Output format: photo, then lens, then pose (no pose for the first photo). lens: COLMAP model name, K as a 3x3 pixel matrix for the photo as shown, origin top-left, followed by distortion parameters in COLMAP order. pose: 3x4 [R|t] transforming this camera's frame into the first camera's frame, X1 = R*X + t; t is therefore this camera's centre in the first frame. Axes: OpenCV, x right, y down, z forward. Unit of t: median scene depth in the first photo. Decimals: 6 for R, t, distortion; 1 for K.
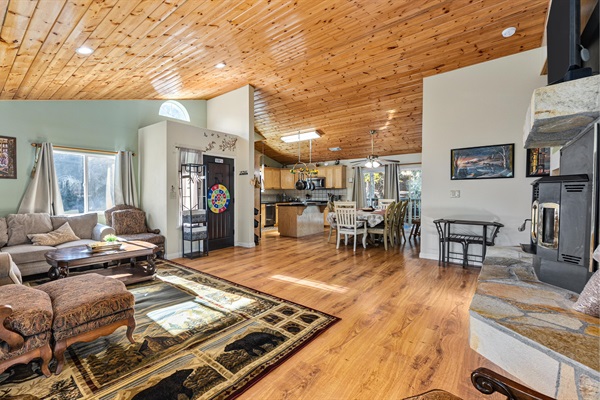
lens RADIAL K [[232.6, 0, 300.0], [0, 232.6, 200.0], [0, 0, 1]] dist [-0.001357, -0.000105]
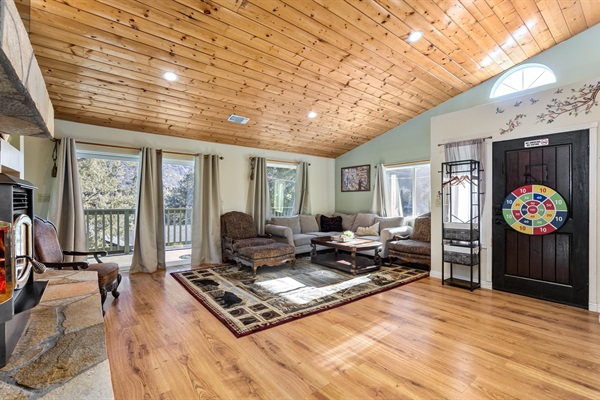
lens RADIAL K [[299.9, 0, 291.4], [0, 299.9, 200.7], [0, 0, 1]] dist [-0.000604, 0.000162]
pose [[-0.256538, 0.001341, -0.966533, 0.853226], [-0.024646, 0.999665, 0.007928, -0.030704], [0.966220, 0.025855, -0.256419, 1.006533]]
